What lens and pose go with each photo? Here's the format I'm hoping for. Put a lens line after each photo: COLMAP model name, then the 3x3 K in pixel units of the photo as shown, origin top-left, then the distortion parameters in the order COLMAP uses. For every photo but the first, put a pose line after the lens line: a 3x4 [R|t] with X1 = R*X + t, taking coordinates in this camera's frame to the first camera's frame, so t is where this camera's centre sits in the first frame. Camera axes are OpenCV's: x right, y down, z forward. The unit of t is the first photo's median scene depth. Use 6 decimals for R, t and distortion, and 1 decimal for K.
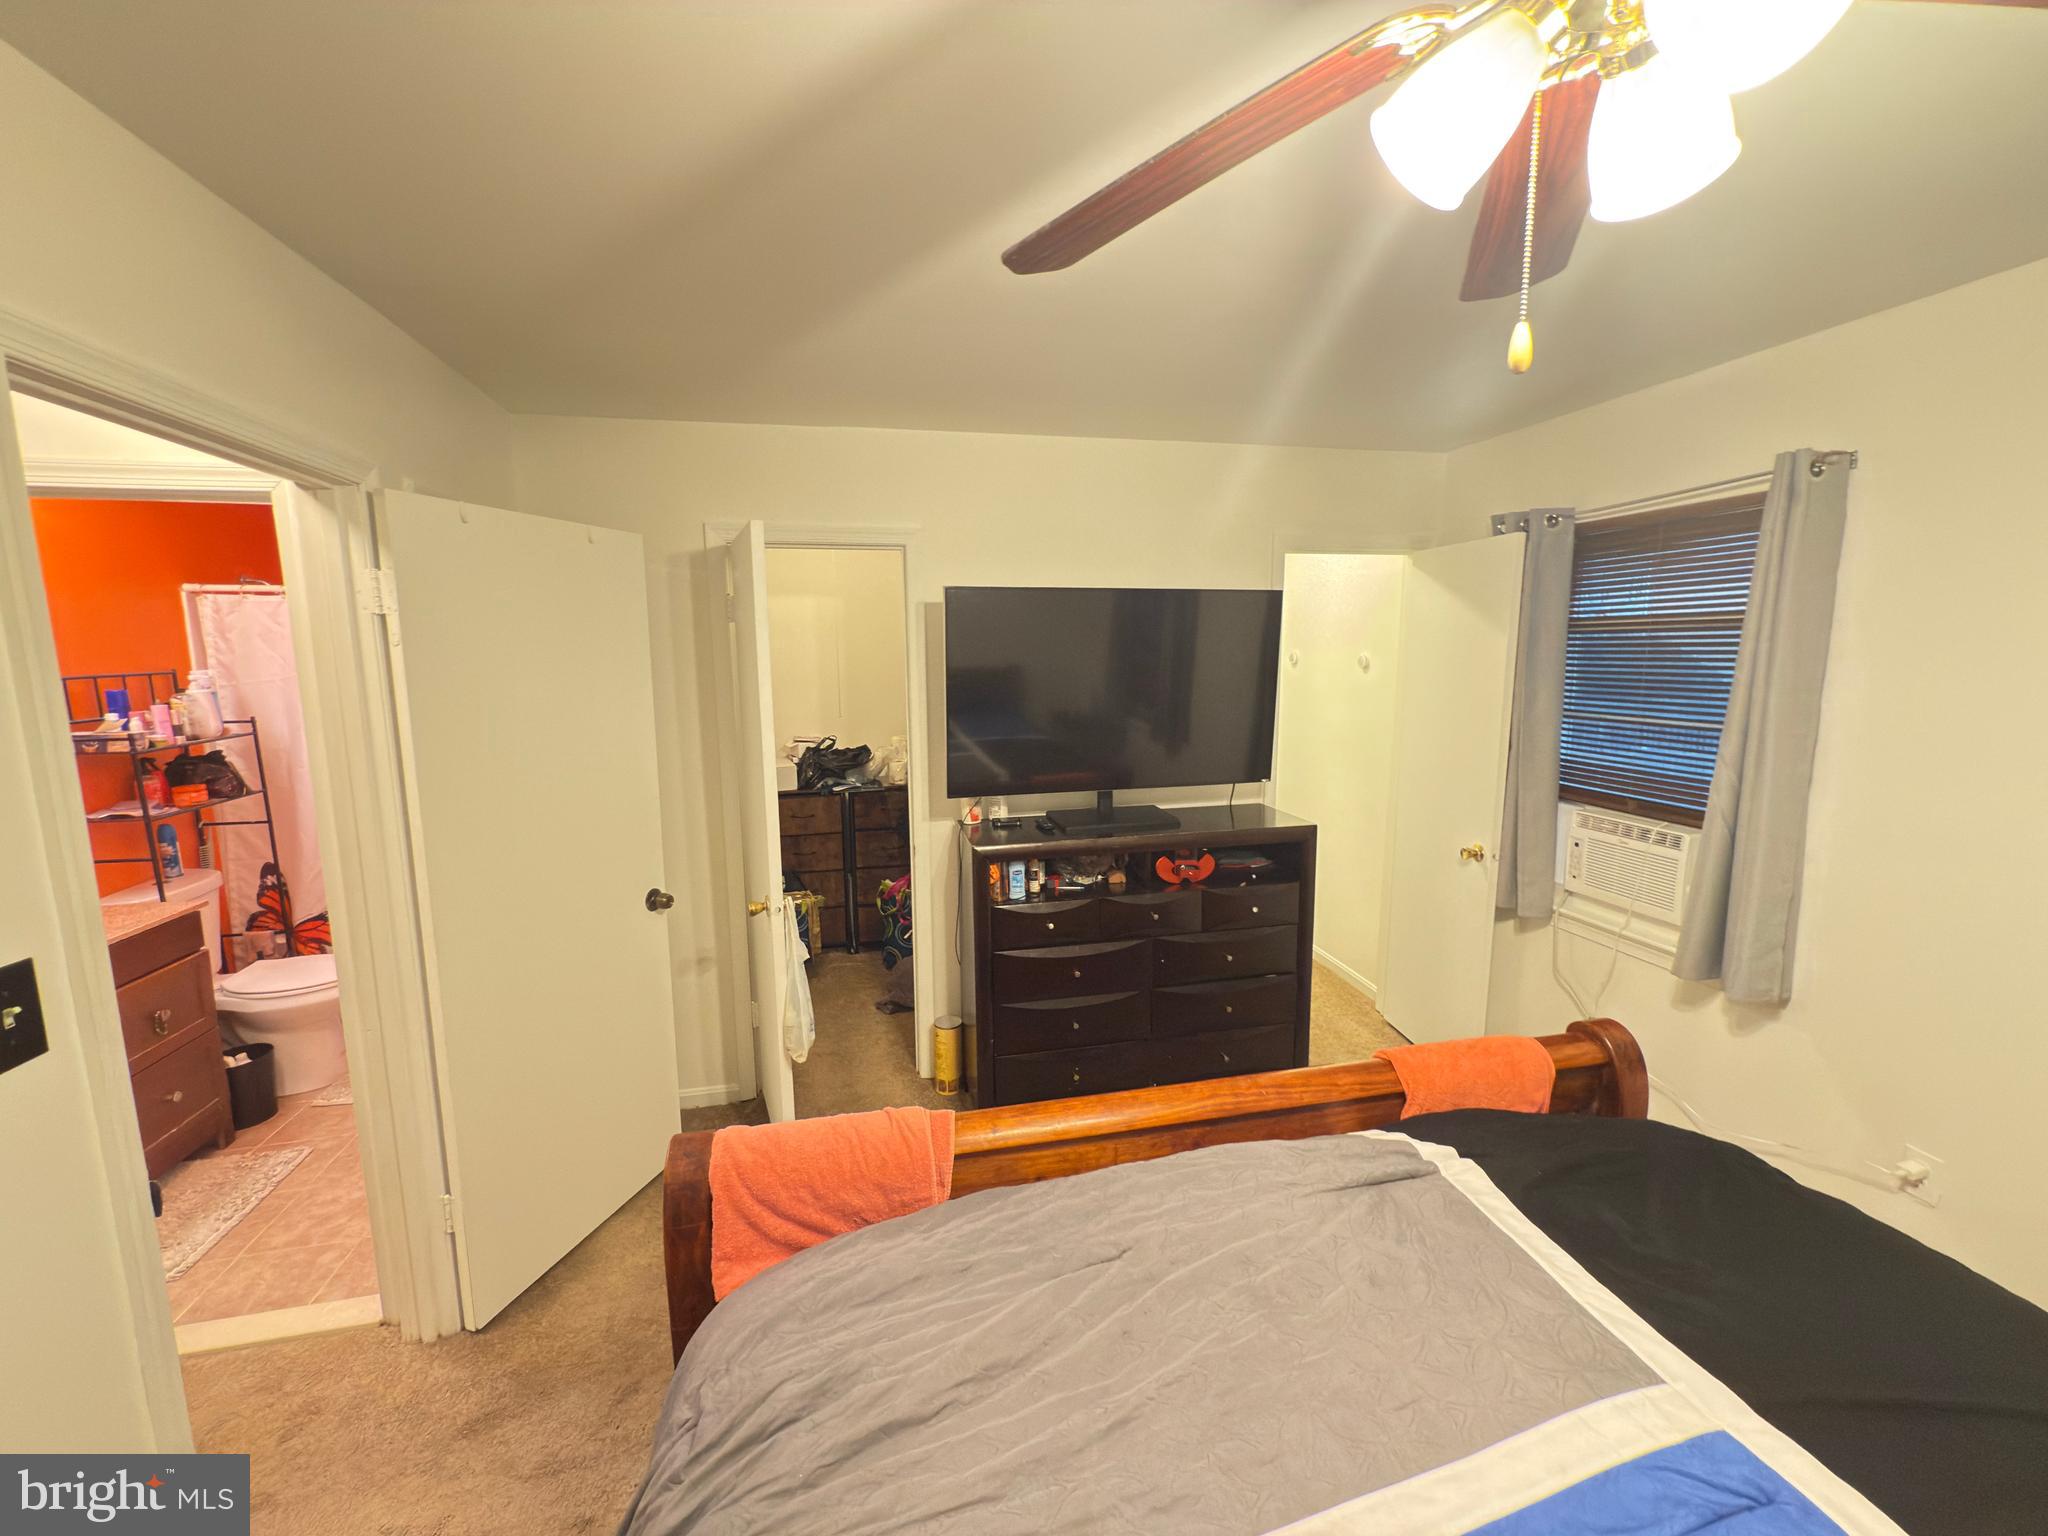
lens RADIAL K [[814.6, 0, 1018.9], [0, 814.6, 762.9], [0, 0, 1]] dist [0.000985, -0.000352]
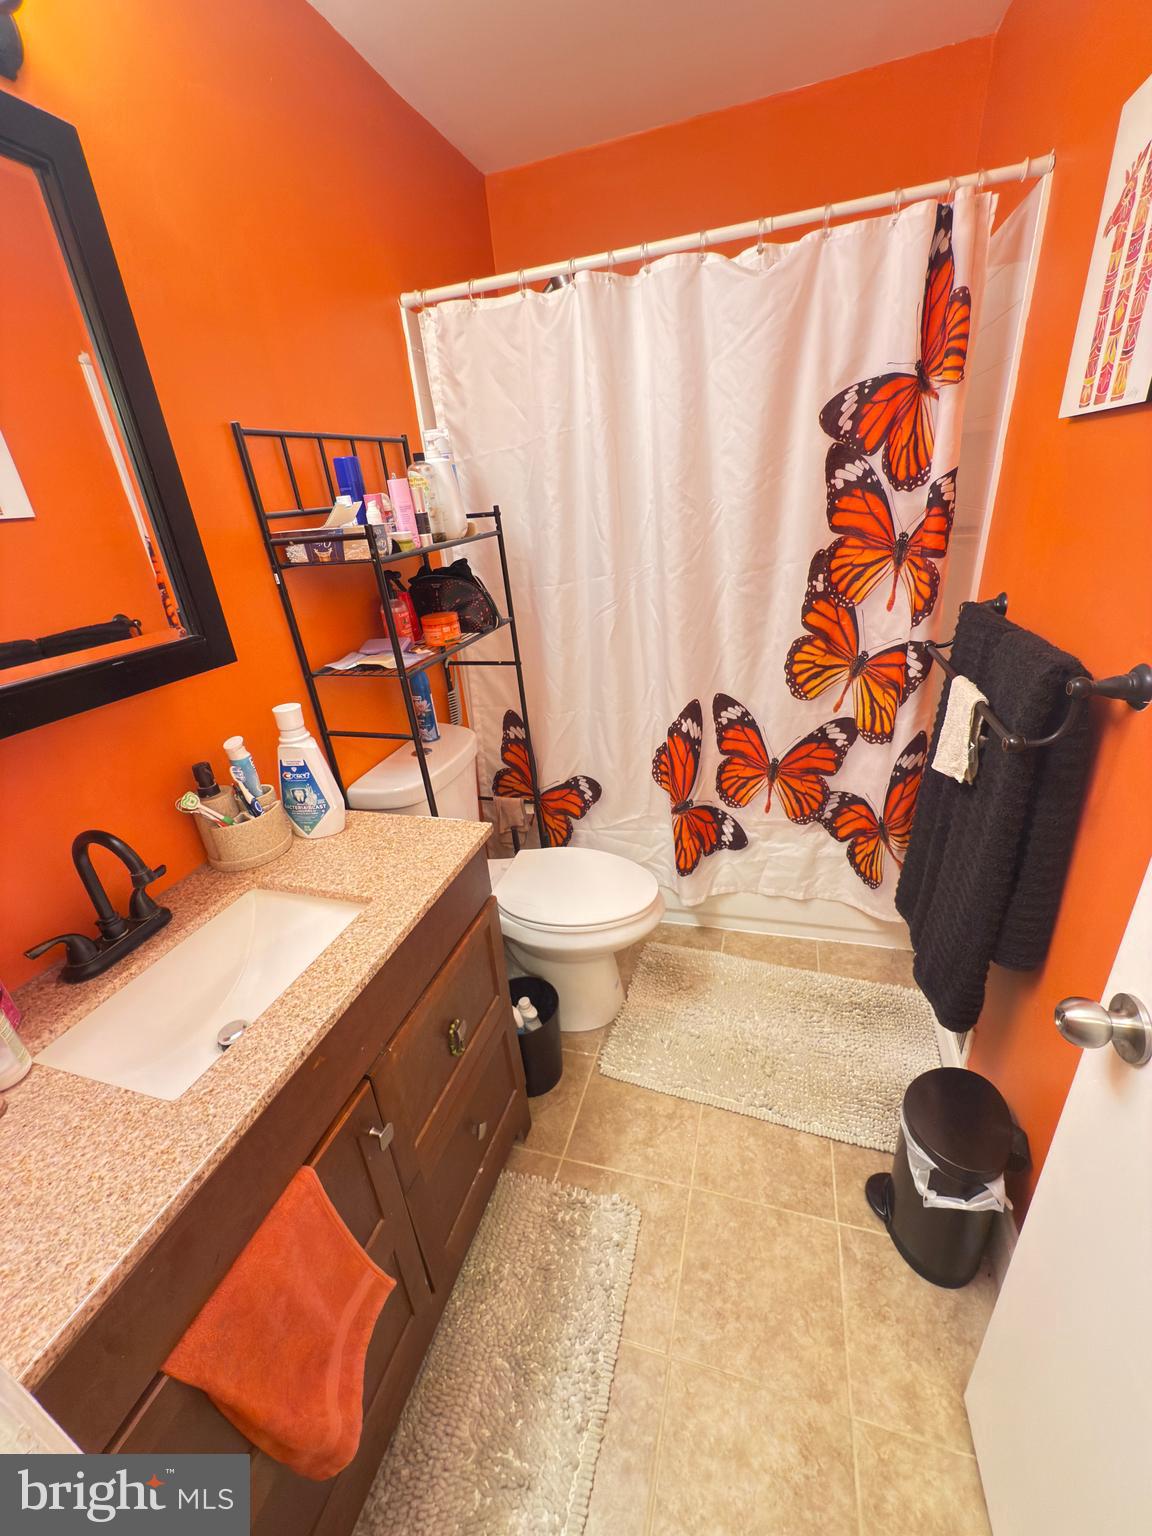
lens RADIAL K [[610.9, 0, 577.4], [0, 610.9, 765.5], [0, 0, 1]] dist [0.000985, -0.000352]
pose [[0.869664, 0.139391, -0.473556, -0.657072], [0.006536, 0.955970, 0.293392, 0.000250], [0.493602, -0.258247, 0.830461, 0.600535]]
